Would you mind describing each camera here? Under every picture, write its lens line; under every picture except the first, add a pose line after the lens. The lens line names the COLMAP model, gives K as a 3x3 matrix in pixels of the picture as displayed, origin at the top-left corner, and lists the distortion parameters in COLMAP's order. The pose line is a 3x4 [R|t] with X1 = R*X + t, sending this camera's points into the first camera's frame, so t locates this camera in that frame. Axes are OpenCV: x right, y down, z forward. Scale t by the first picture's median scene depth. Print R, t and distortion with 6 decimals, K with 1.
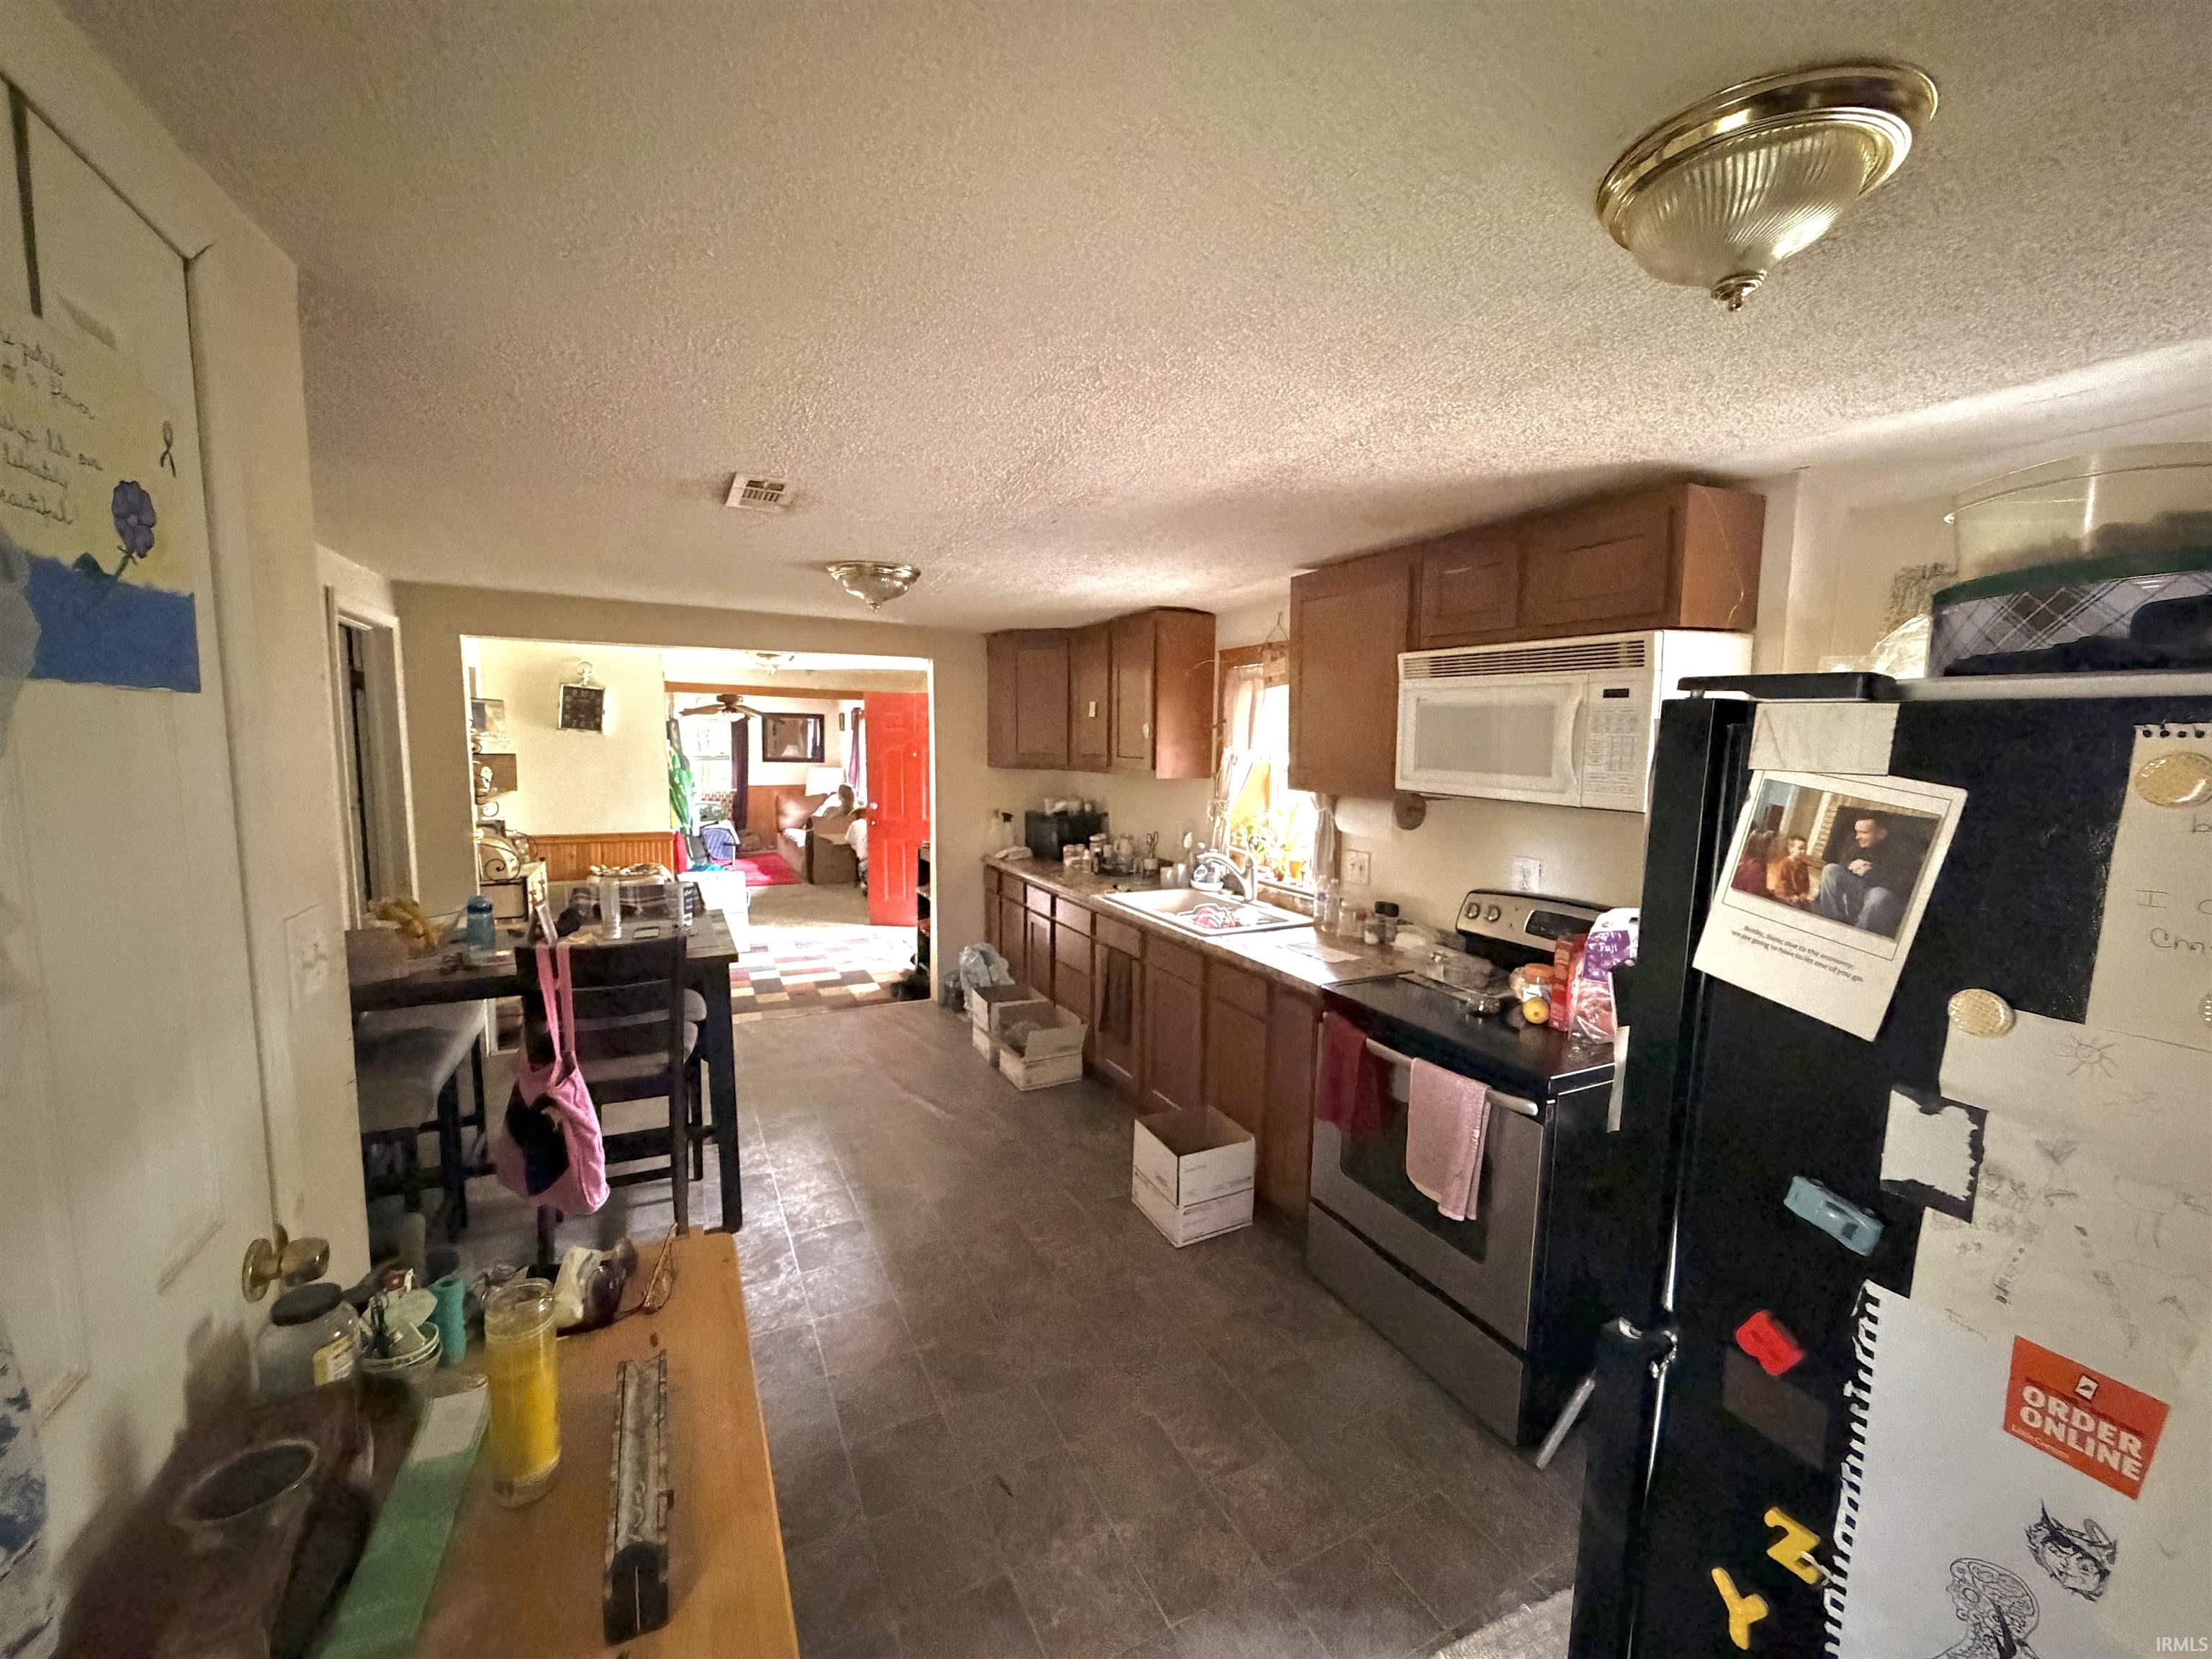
lens RADIAL K [[883.2, 0, 1106.0], [0, 883.2, 829.5], [0, 0, 1]] dist [-0.000693, 0.000042]
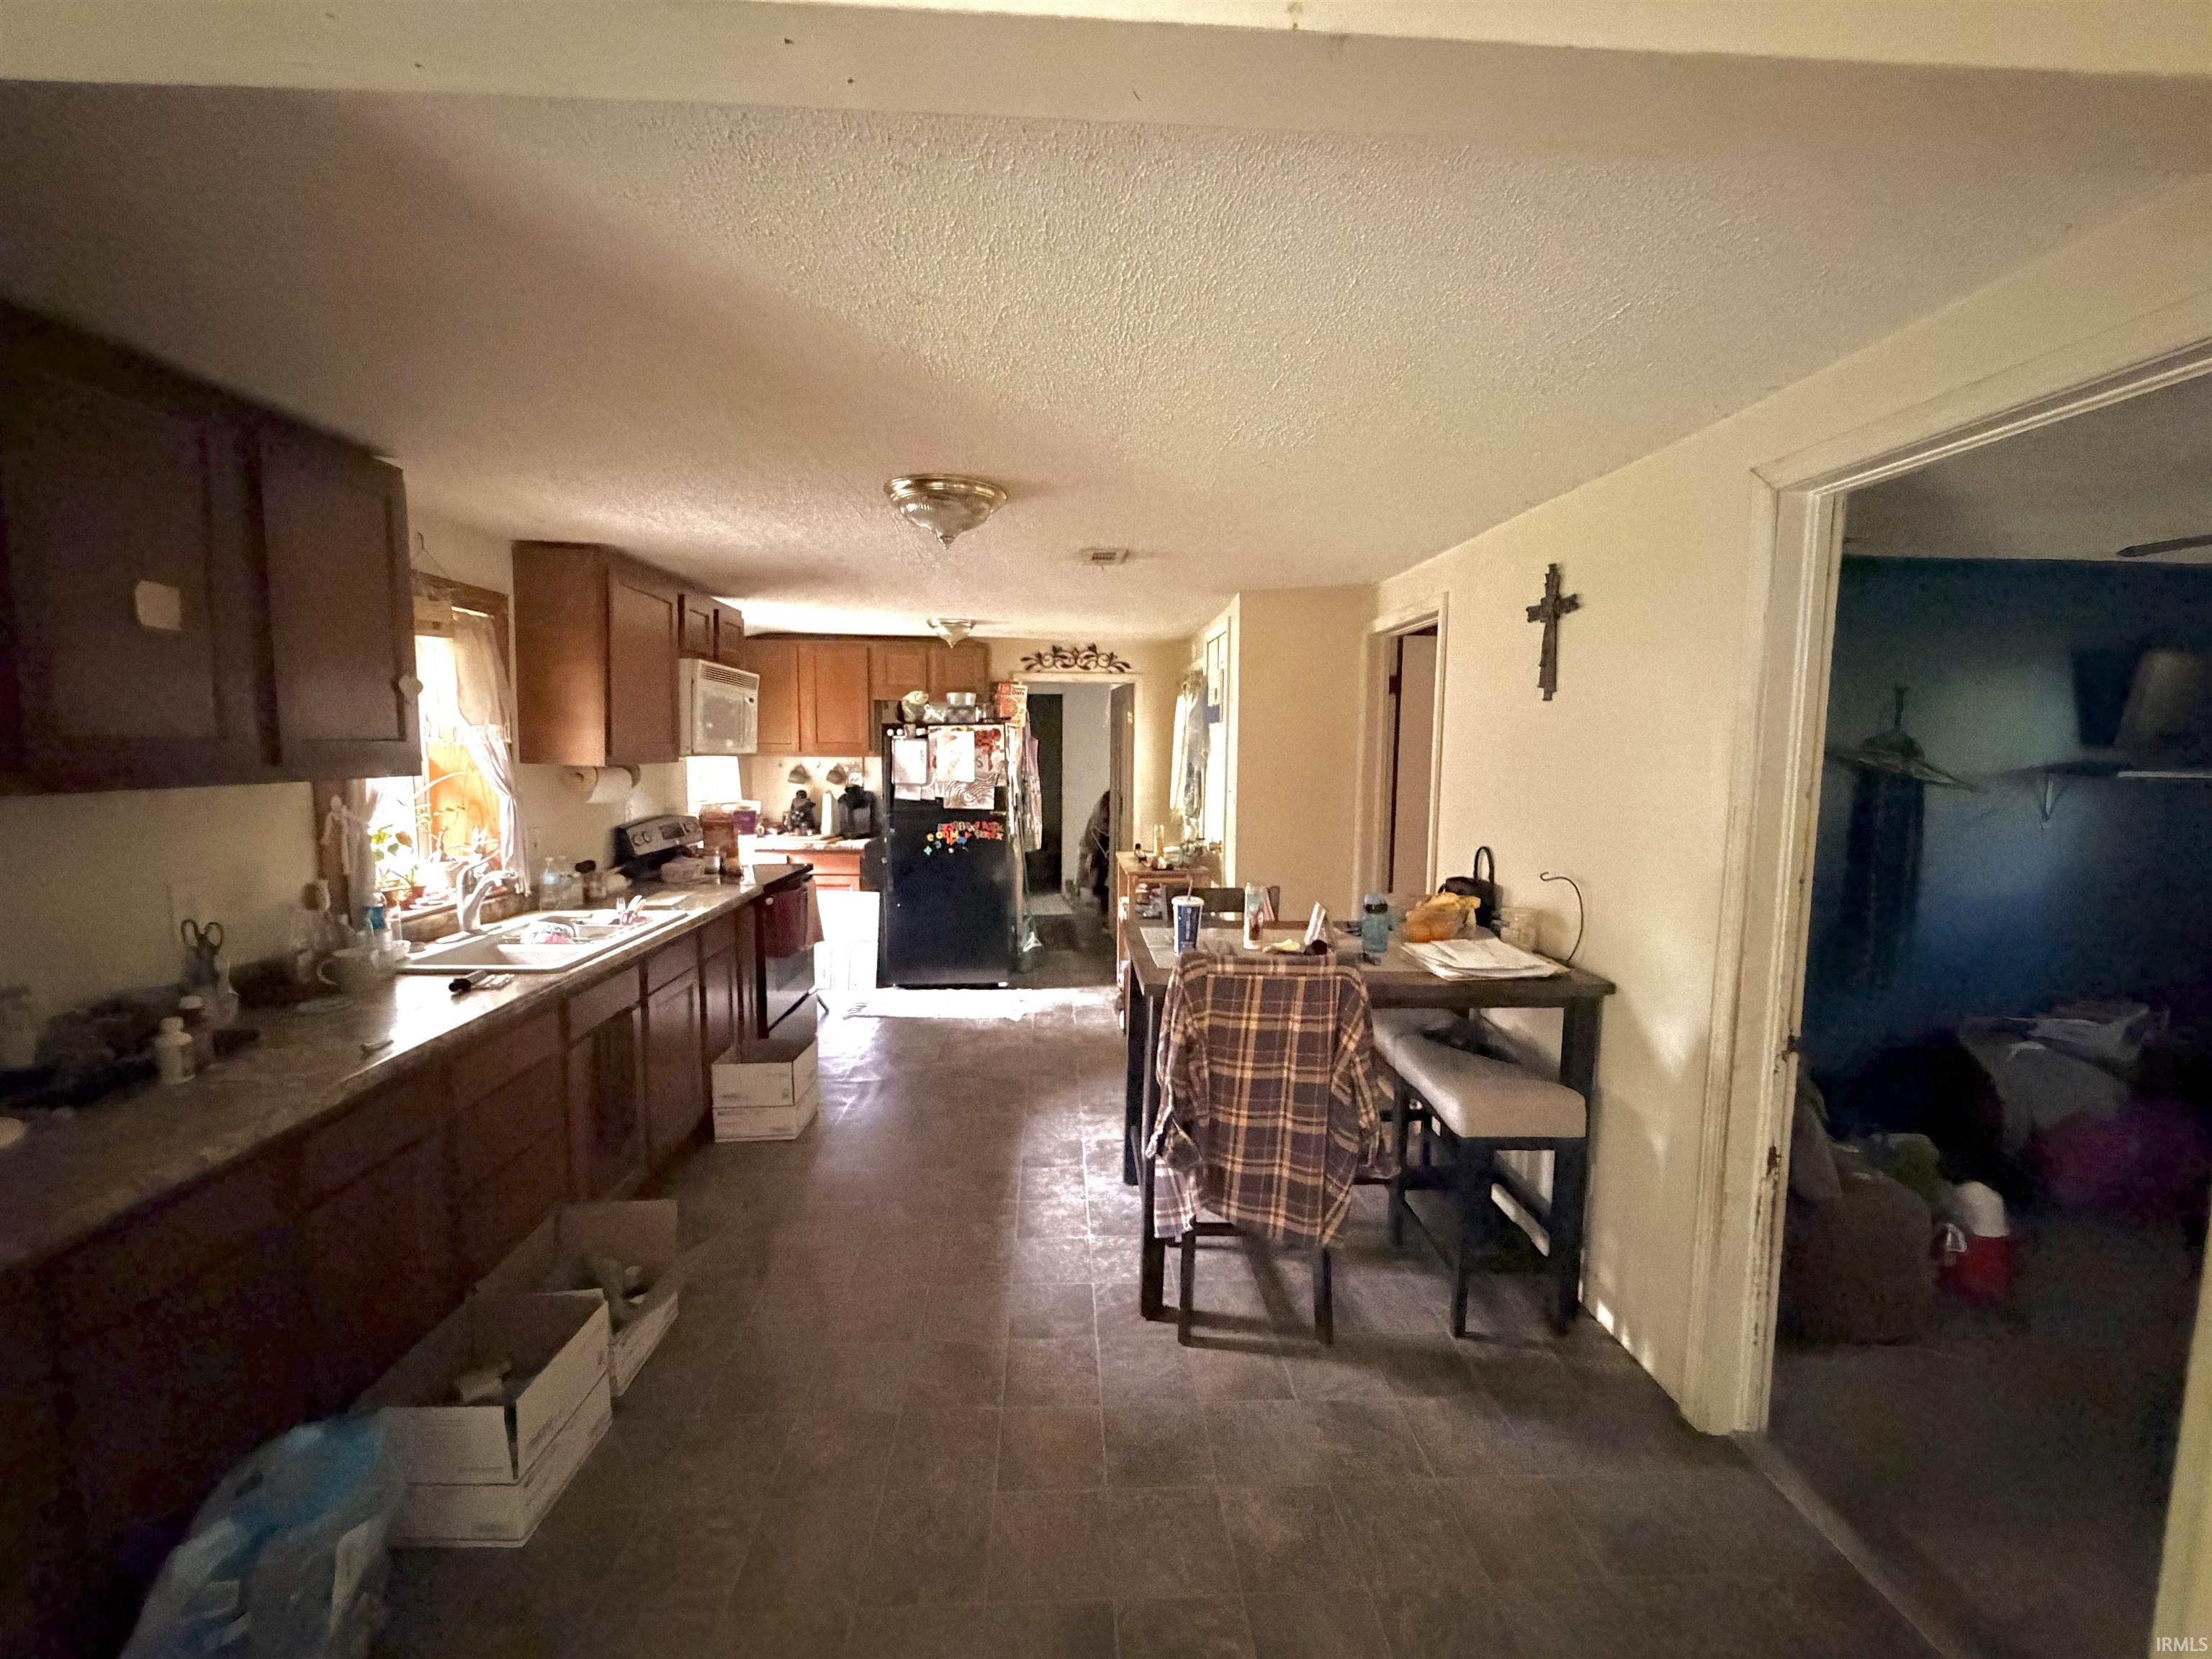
lens RADIAL K [[883.2, 0, 1106.0], [0, 883.2, 829.5], [0, 0, 1]] dist [-0.000693, 0.000042]
pose [[-0.914977, -0.058193, 0.399288, -0.464548], [0.020586, 0.981525, 0.190224, -0.098310], [-0.402981, 0.182270, -0.896874, 1.104734]]
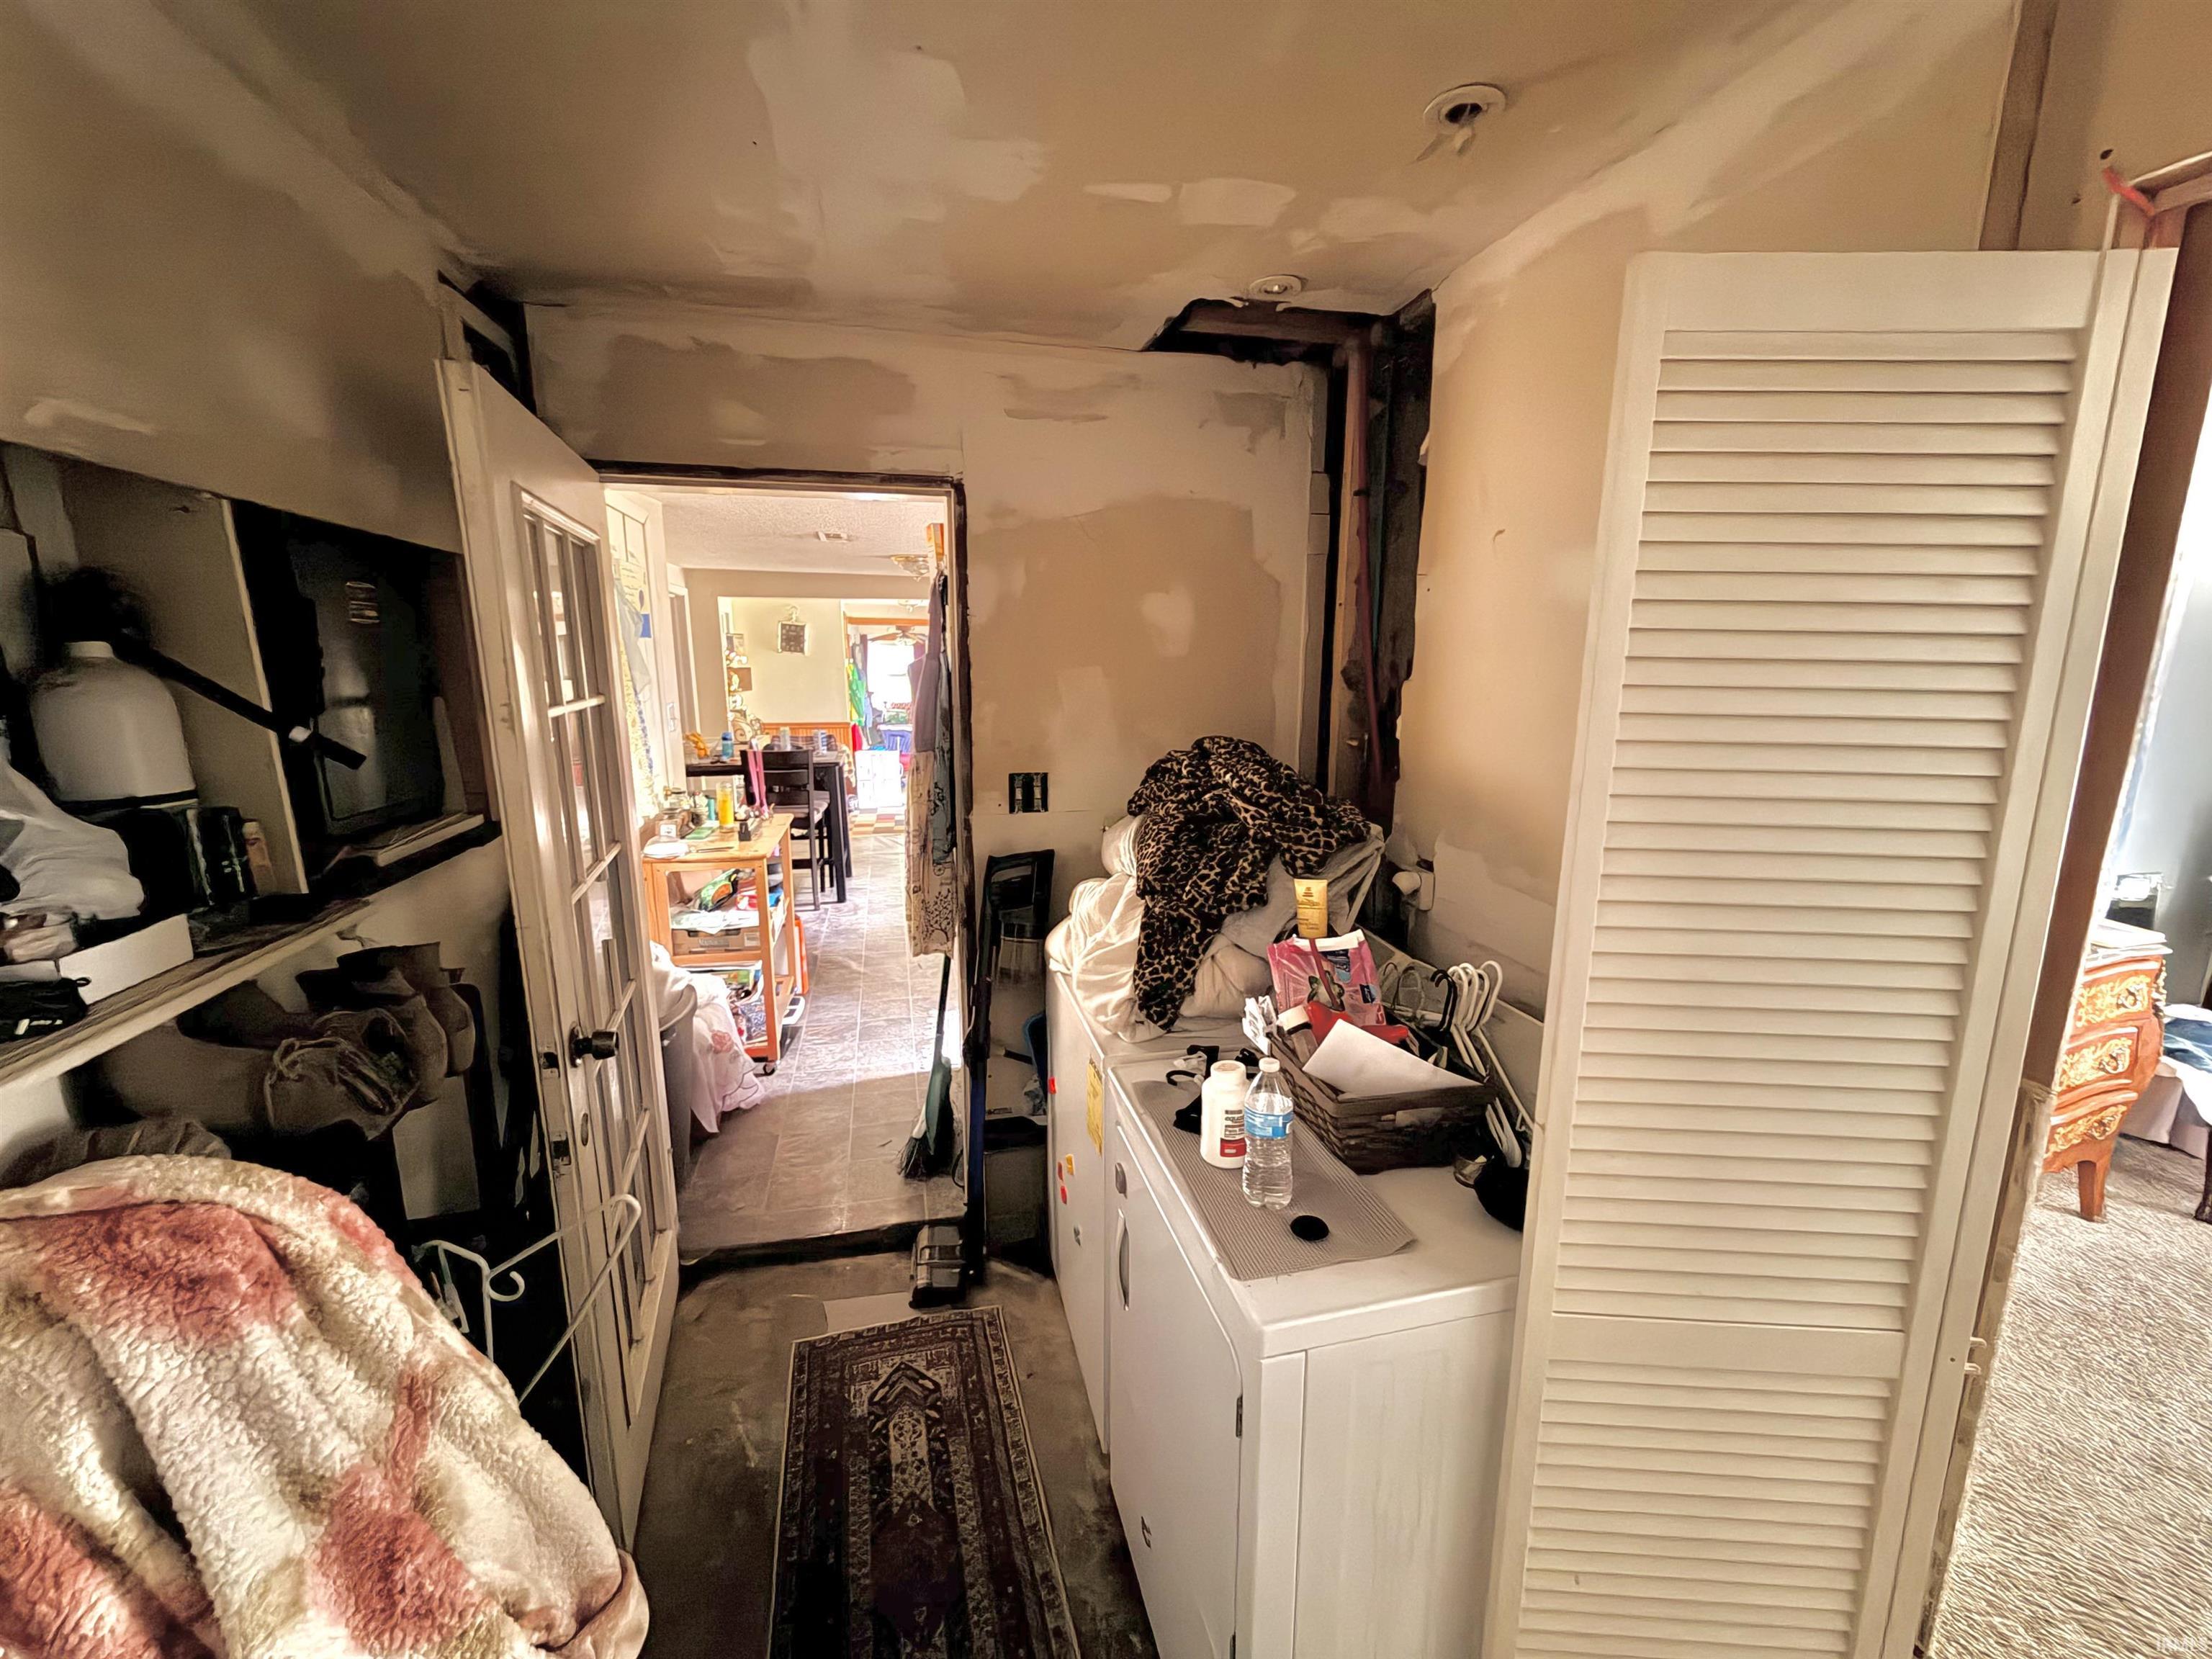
lens RADIAL K [[883.2, 0, 1106.0], [0, 883.2, 829.5], [0, 0, 1]] dist [-0.000693, 0.000042]
pose [[0.972947, 0.034958, -0.228368, 0.346564], [-0.014859, 0.995908, 0.089146, 0.055983], [0.230550, -0.083342, 0.969485, -0.447310]]
